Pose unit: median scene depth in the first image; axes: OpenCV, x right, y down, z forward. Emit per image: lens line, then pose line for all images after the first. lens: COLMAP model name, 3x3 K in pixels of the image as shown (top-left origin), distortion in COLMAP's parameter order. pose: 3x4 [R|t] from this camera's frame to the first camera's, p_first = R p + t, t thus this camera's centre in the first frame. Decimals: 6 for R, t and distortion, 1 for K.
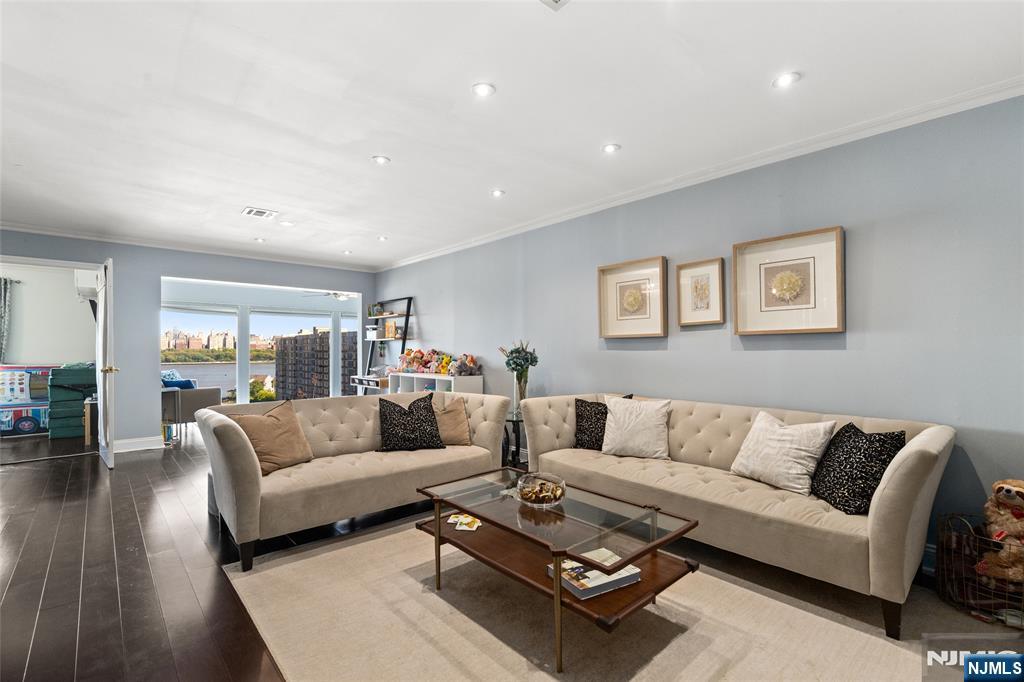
lens RADIAL K [[464.7, 0, 519.4], [0, 464.7, 353.2], [0, 0, 1]] dist [0.004315, 0.000308]
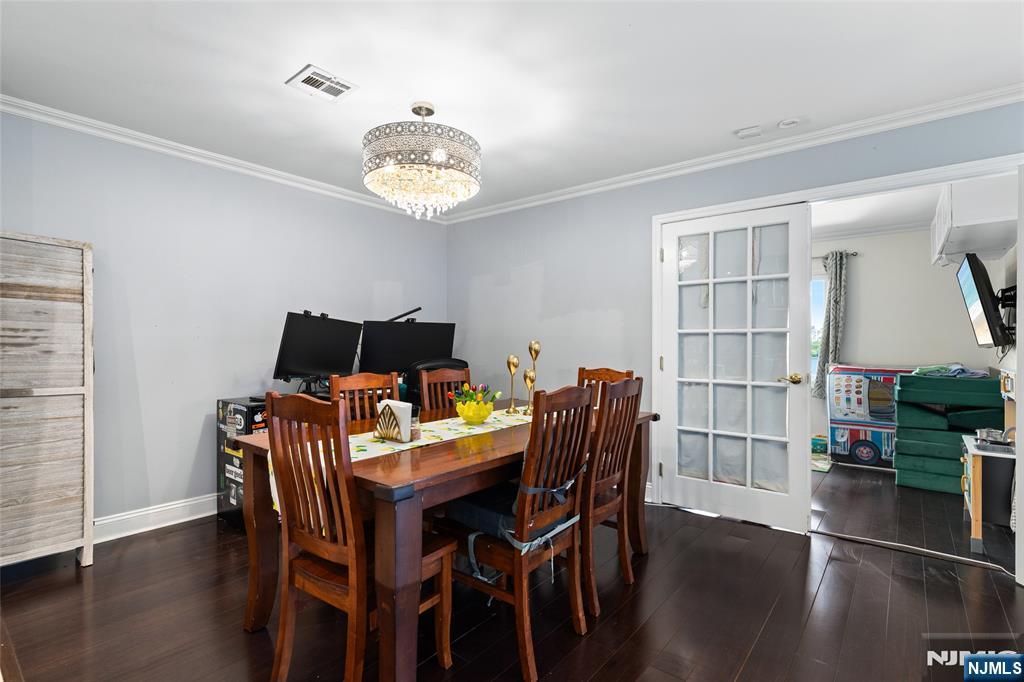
lens RADIAL K [[490.0, 0, 512.0], [0, 490.0, 341.0], [0, 0, 1]] dist [0.000180, -0.000248]
pose [[0.150917, -0.004773, -0.988535, -0.418550], [-0.008291, 0.999947, -0.006094, -0.004495], [0.988512, 0.009115, 0.150870, 0.374255]]
